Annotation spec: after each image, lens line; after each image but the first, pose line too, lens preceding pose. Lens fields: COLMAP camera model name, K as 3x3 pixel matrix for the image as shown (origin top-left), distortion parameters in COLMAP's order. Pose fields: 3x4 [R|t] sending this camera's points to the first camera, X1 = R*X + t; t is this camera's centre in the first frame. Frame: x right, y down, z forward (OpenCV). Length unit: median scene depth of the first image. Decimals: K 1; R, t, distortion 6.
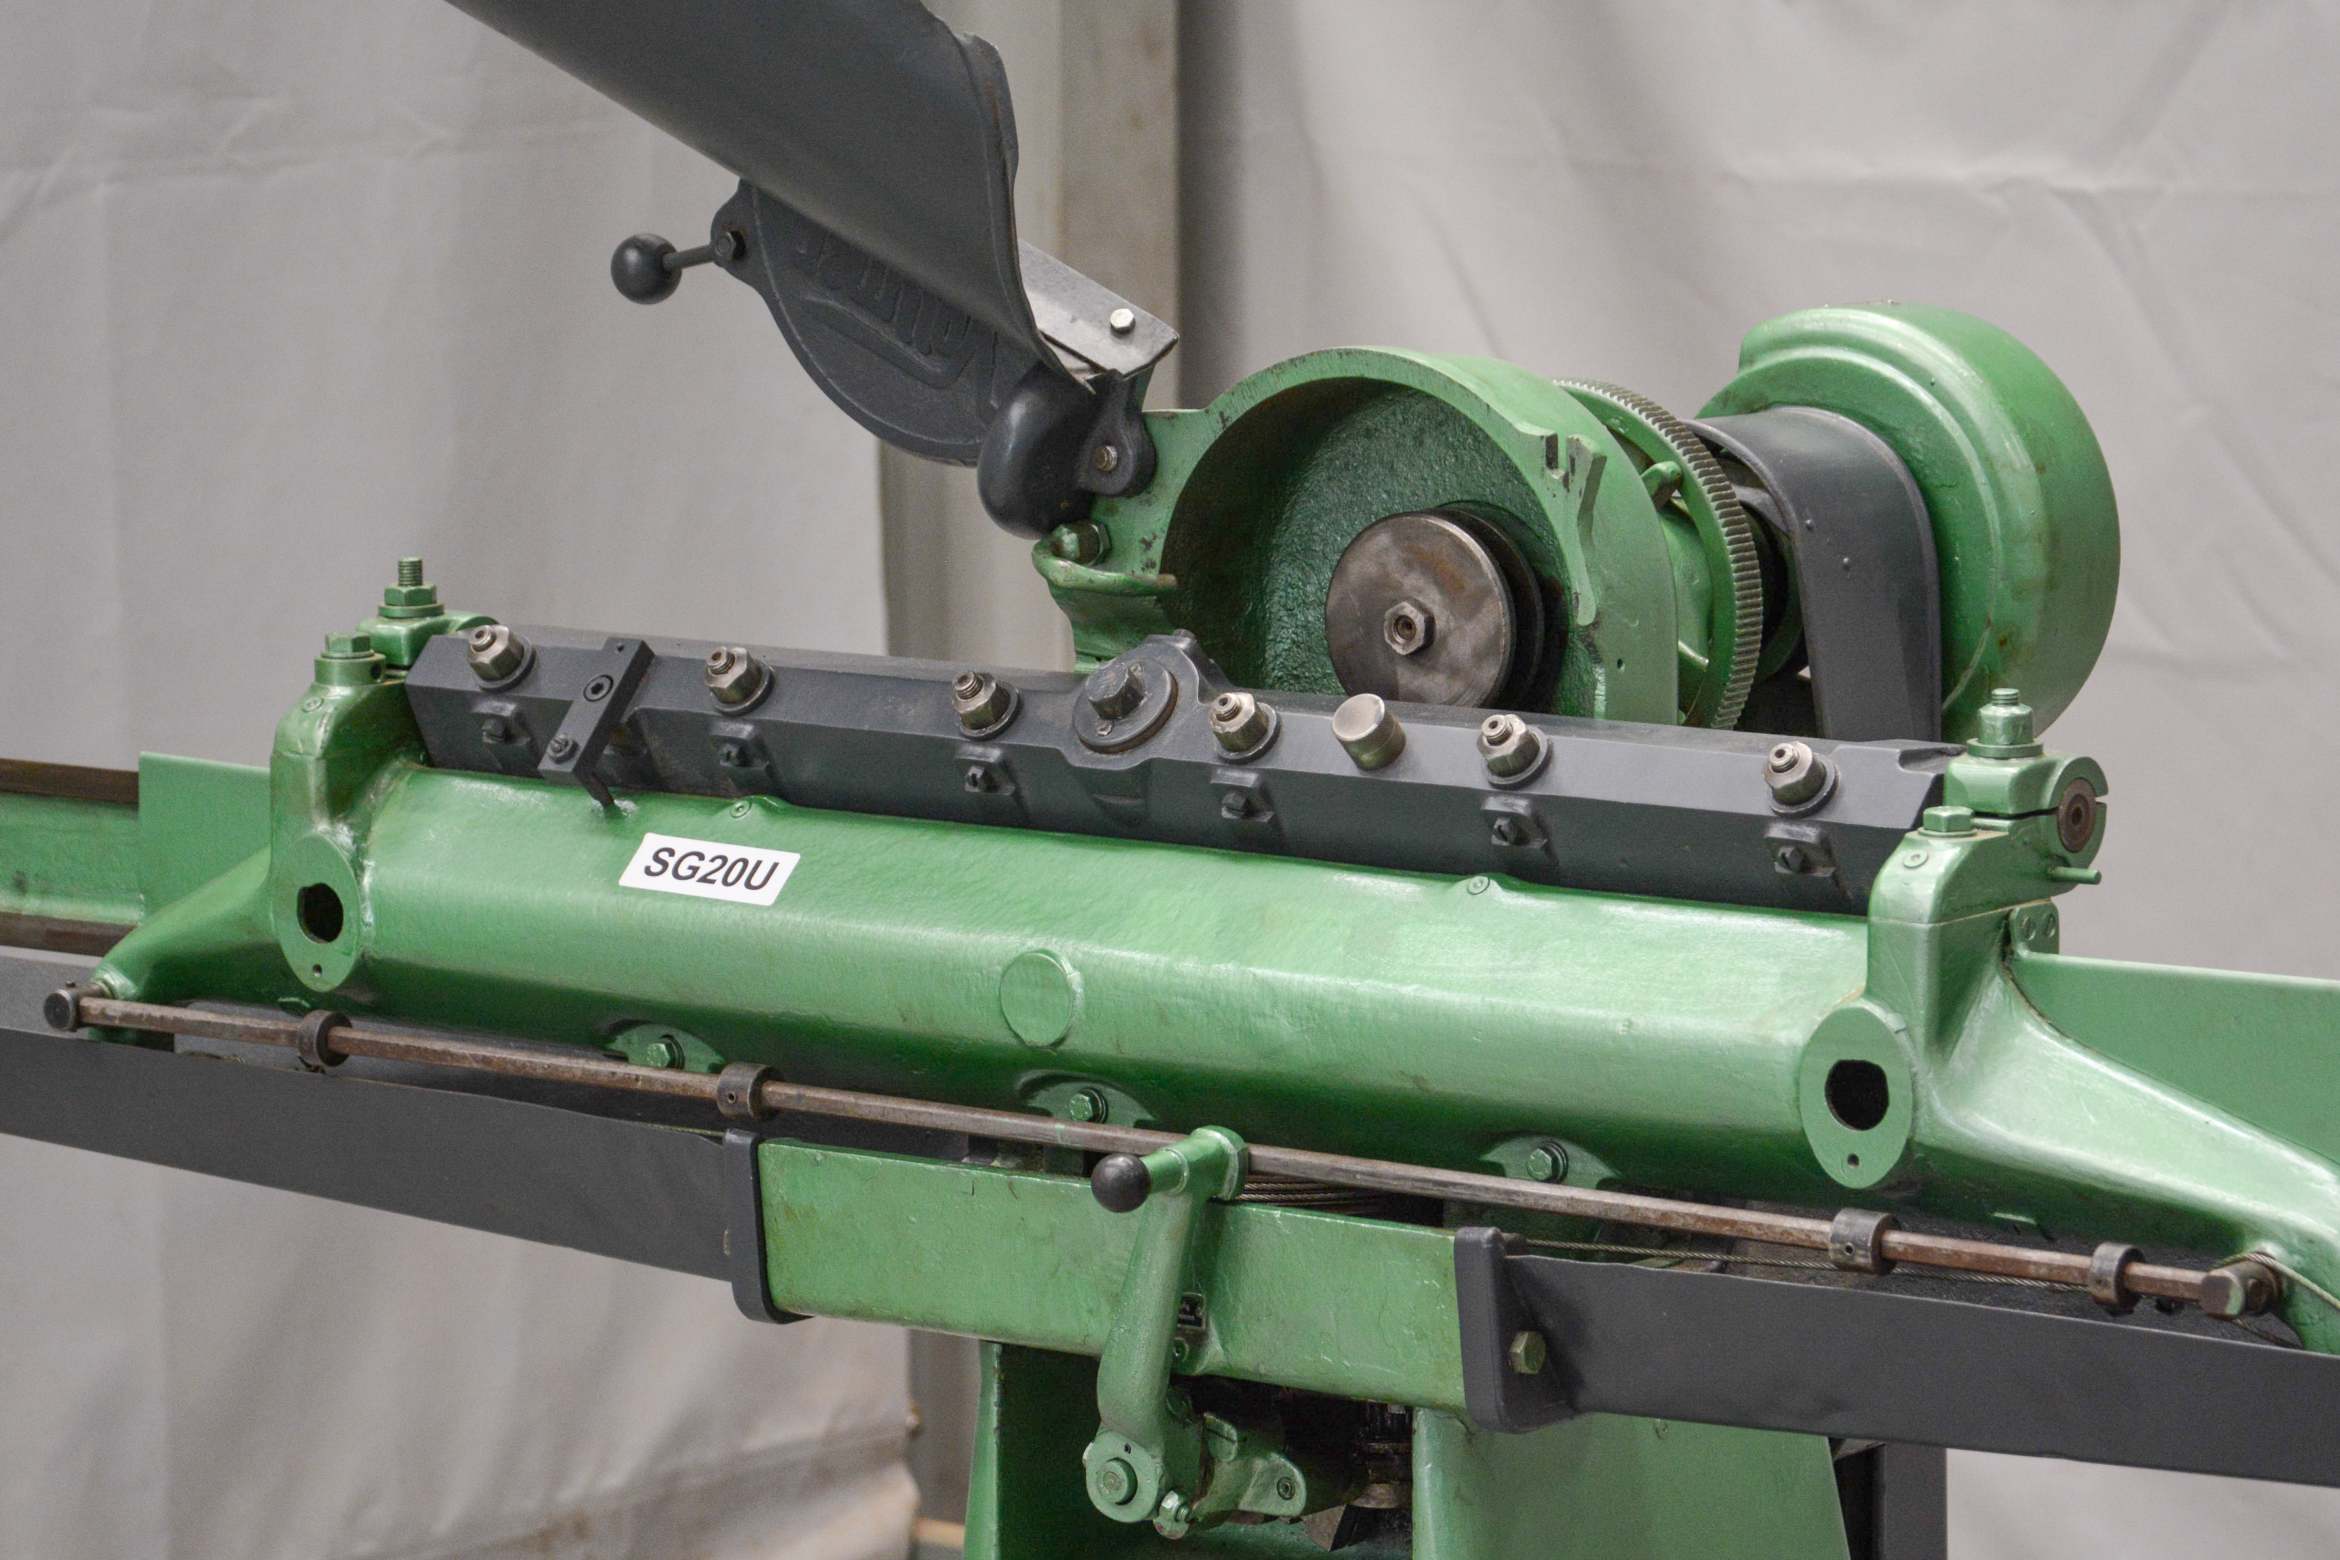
lens RADIAL K [[7990.4, 0, 1301.9], [0, 7990.4, 782.0], [0, 0, 1]] dist [0.736908, 1.041344]
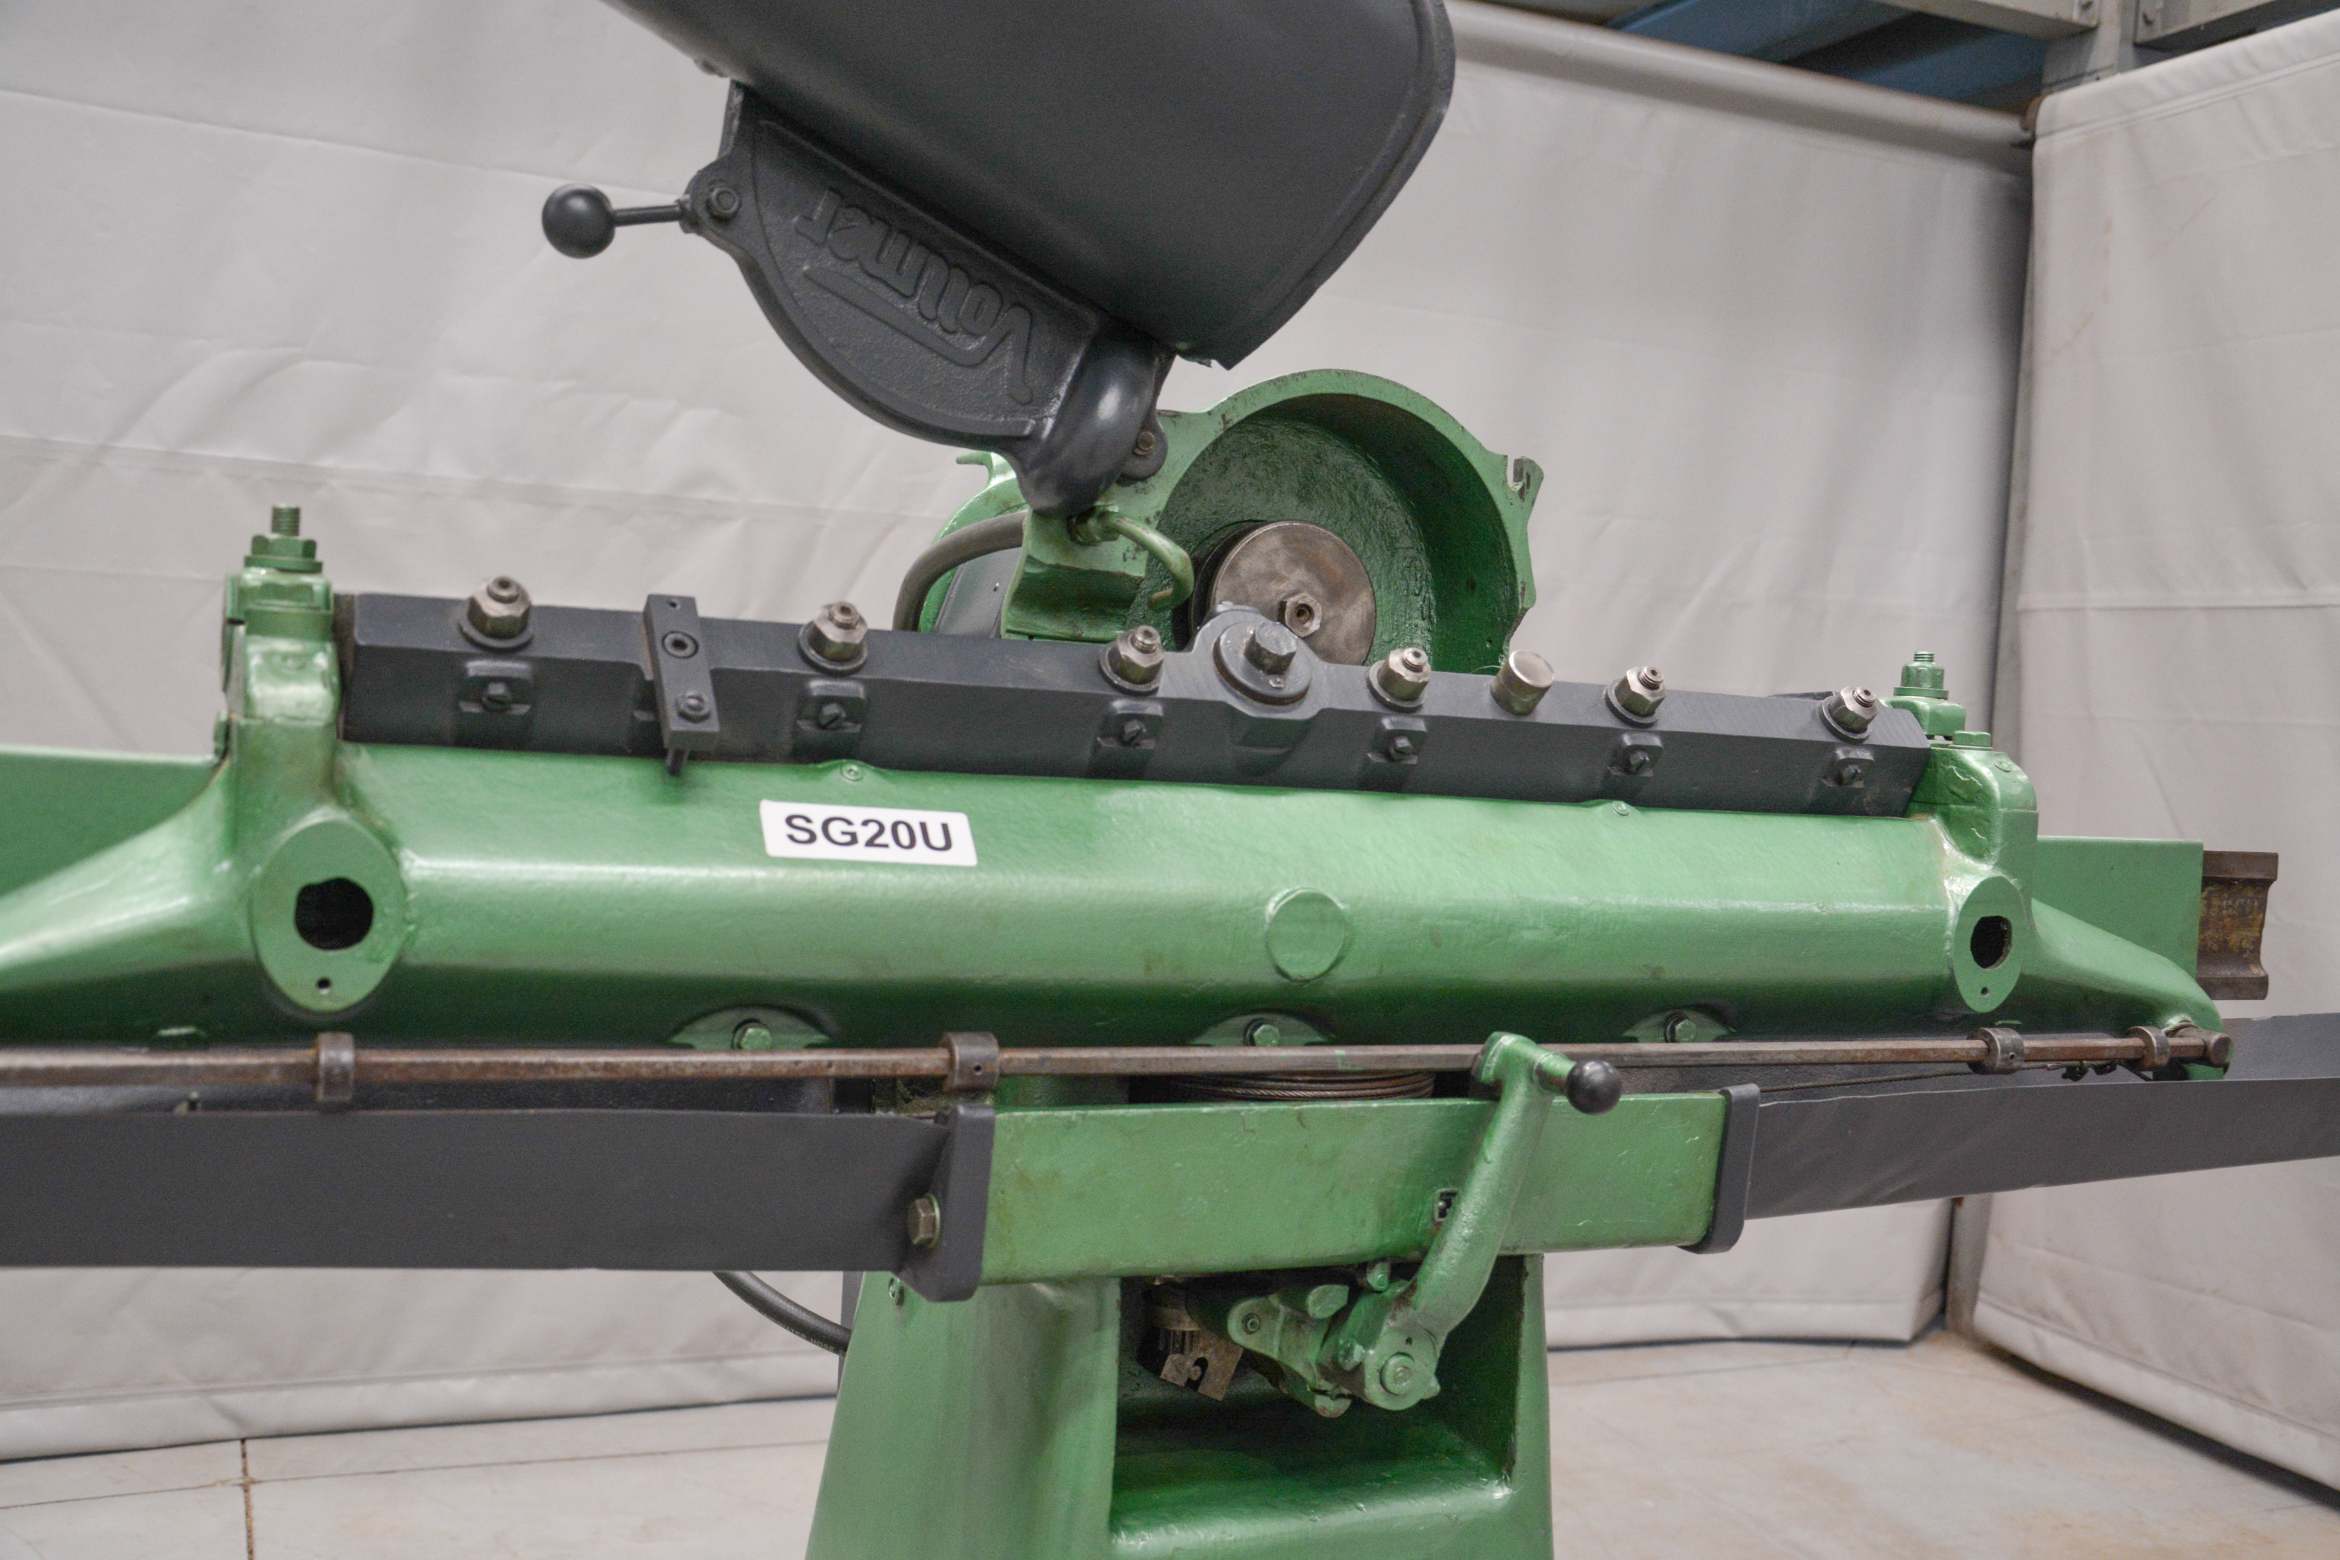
lens RADIAL K [[2286.7, 0, 1170.0], [0, 2286.7, 780.0], [0, 0, 1]] dist [-0.103248, 0.263483]
pose [[0.469465, 0.002076, 0.882949, -0.296947], [0.052509, 0.998162, -0.030267, 0.014725], [-0.881388, 0.060572, 0.468493, 0.853915]]
